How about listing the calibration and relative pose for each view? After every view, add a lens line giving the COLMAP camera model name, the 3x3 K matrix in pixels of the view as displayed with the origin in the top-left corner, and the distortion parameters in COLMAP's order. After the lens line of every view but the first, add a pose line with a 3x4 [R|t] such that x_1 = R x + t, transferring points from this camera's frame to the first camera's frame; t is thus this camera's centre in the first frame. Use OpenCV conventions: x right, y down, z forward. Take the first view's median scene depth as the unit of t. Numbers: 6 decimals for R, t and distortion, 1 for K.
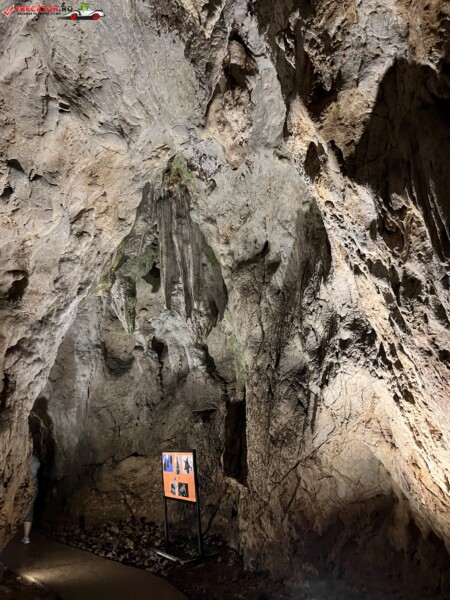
lens RADIAL K [[446.7, 0, 225.4], [0, 446.7, 299.6], [0, 0, 1]] dist [0.009253, 0.000908]
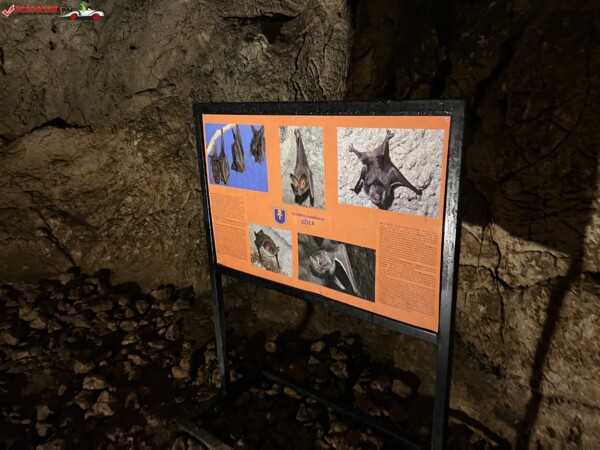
lens RADIAL K [[446.7, 0, 300.9], [0, 446.7, 225.7], [0, 0, 1]] dist [0.009253, 0.000908]
pose [[0.943621, -0.027847, 0.329856, -0.148585], [-0.143499, 0.863551, 0.483412, 0.226842], [-0.298309, -0.503491, 0.810869, 0.636685]]
